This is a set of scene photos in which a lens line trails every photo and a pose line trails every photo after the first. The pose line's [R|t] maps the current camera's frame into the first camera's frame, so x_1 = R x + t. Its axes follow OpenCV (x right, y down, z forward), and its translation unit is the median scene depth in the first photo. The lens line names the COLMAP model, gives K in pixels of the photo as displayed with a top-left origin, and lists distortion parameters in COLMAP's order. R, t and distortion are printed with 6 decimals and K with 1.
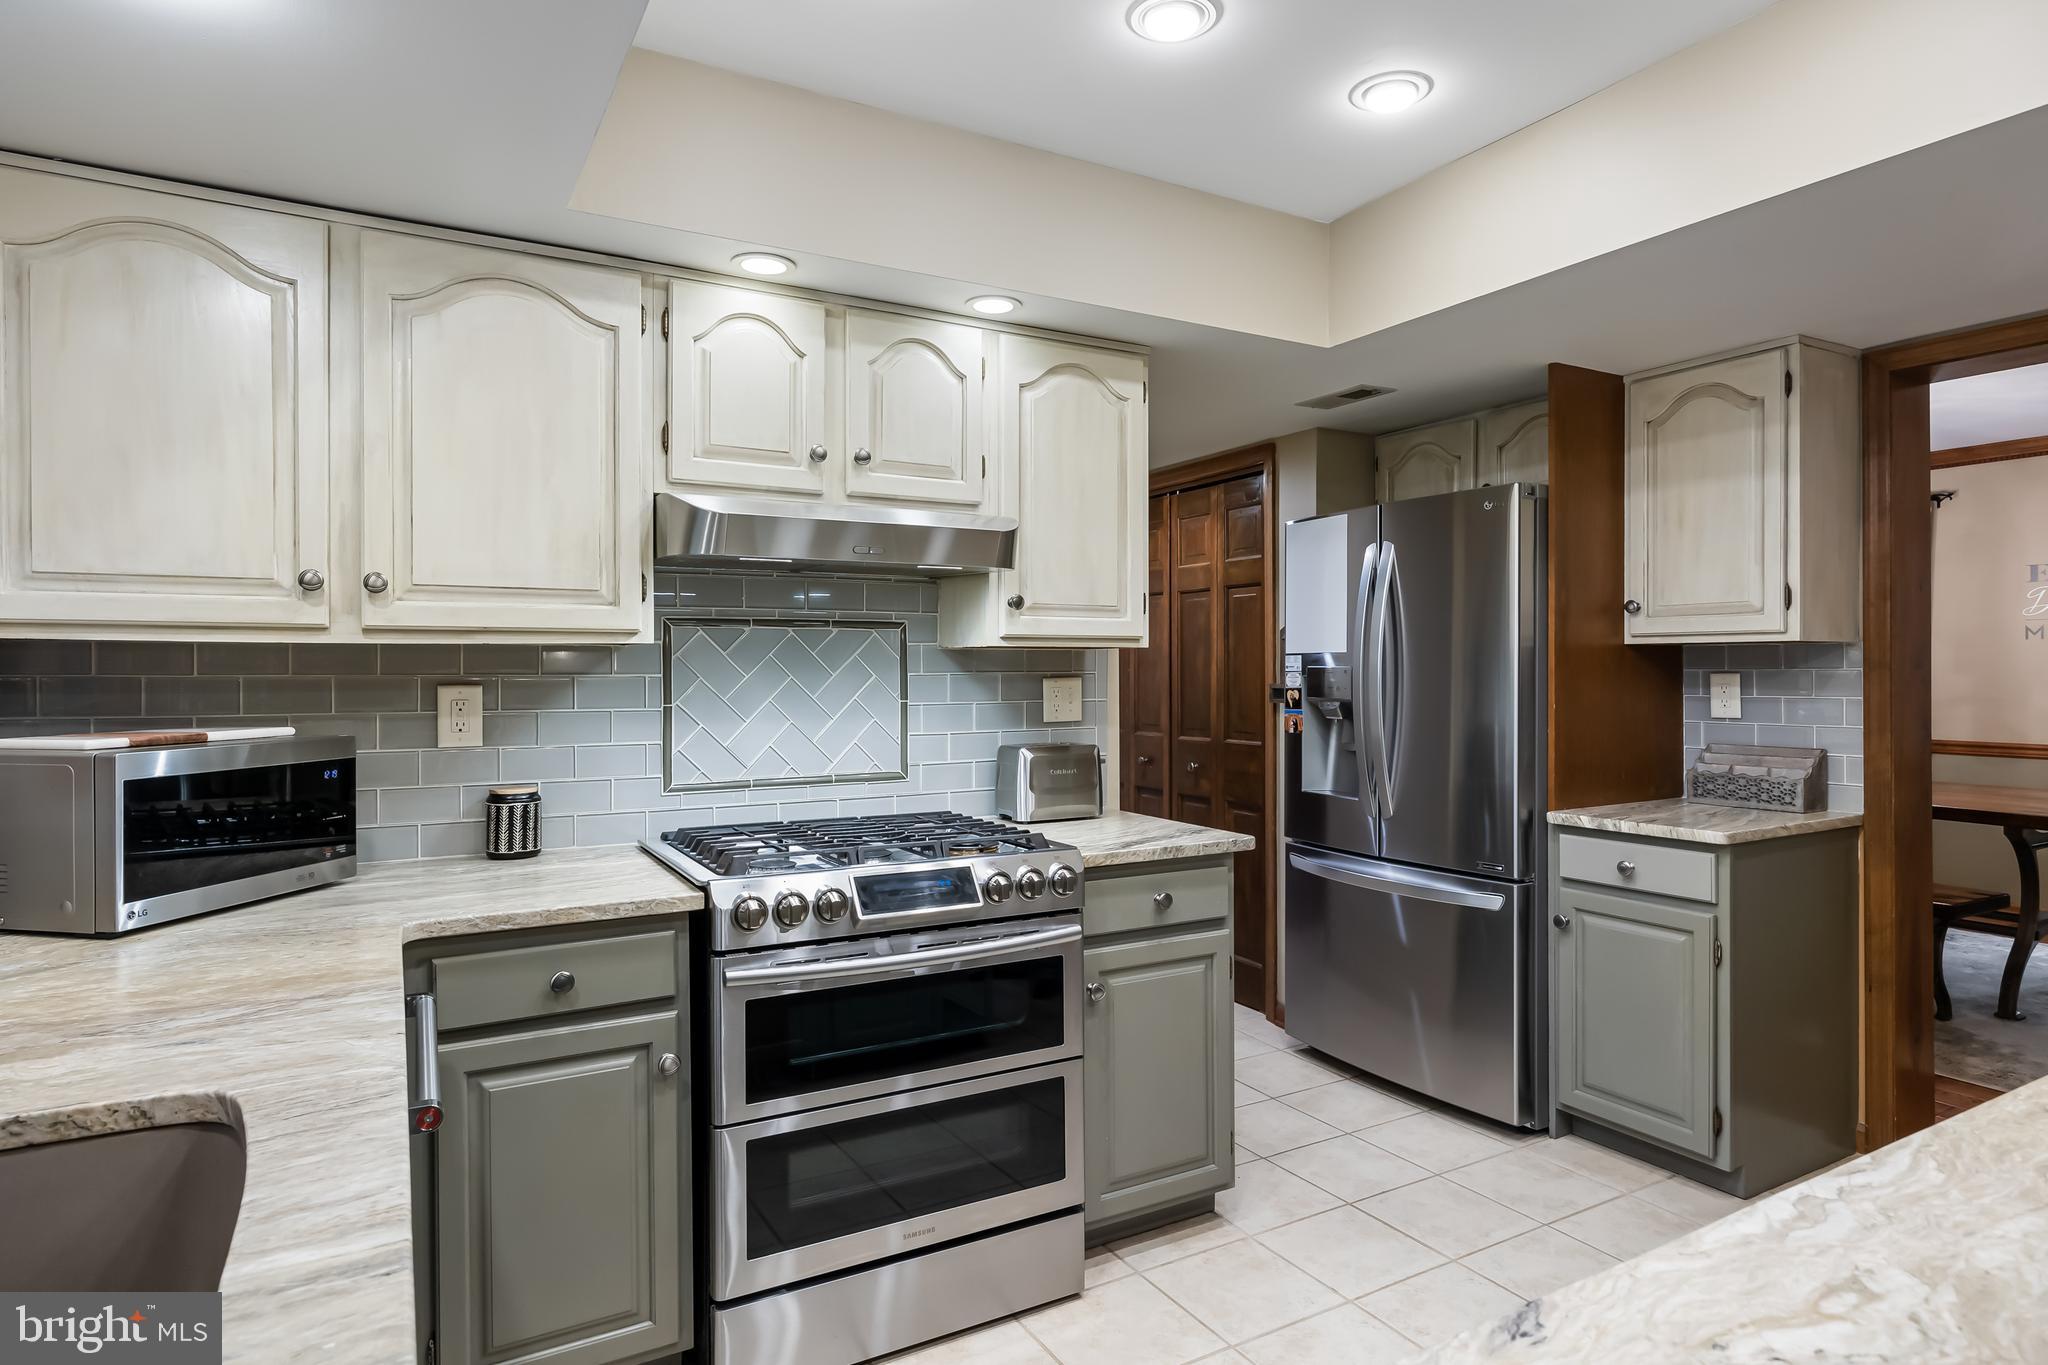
lens RADIAL K [[1120.7, 0, 1017.8], [0, 1120.7, 670.6], [0, 0, 1]] dist [-0.001126, -0.000930]
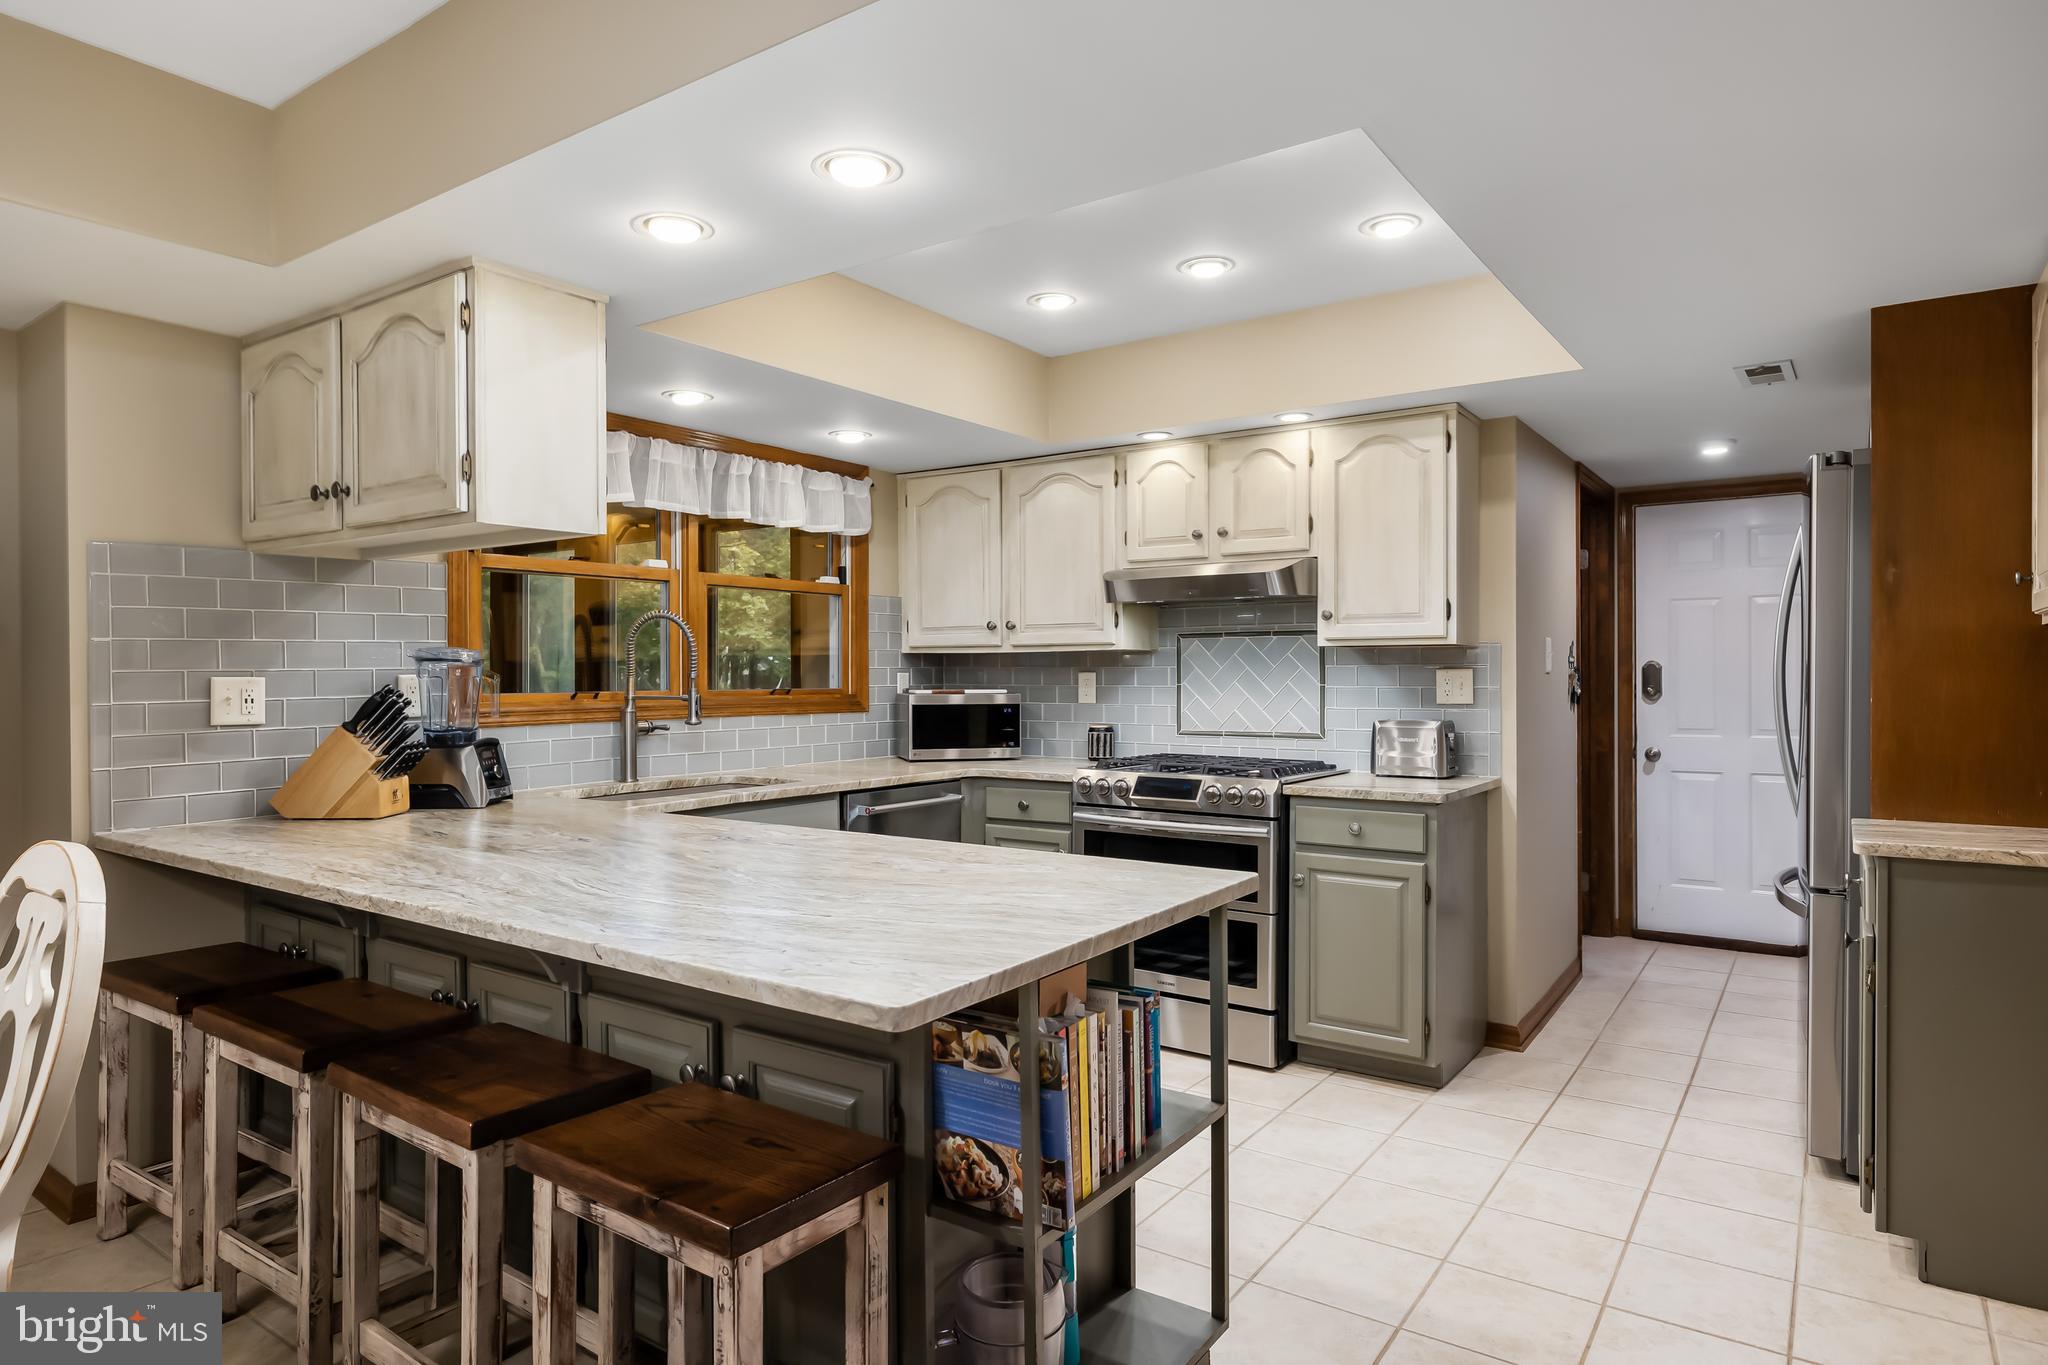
lens RADIAL K [[1176.5, 0, 1014.0], [0, 1176.5, 677.6], [0, 0, 1]] dist [-0.001105, -0.000326]
pose [[0.425077, 0.012797, -0.905067, 1.327896], [0.005571, 0.999844, 0.016753, -0.010932], [0.905140, -0.012163, 0.424939, -0.000574]]
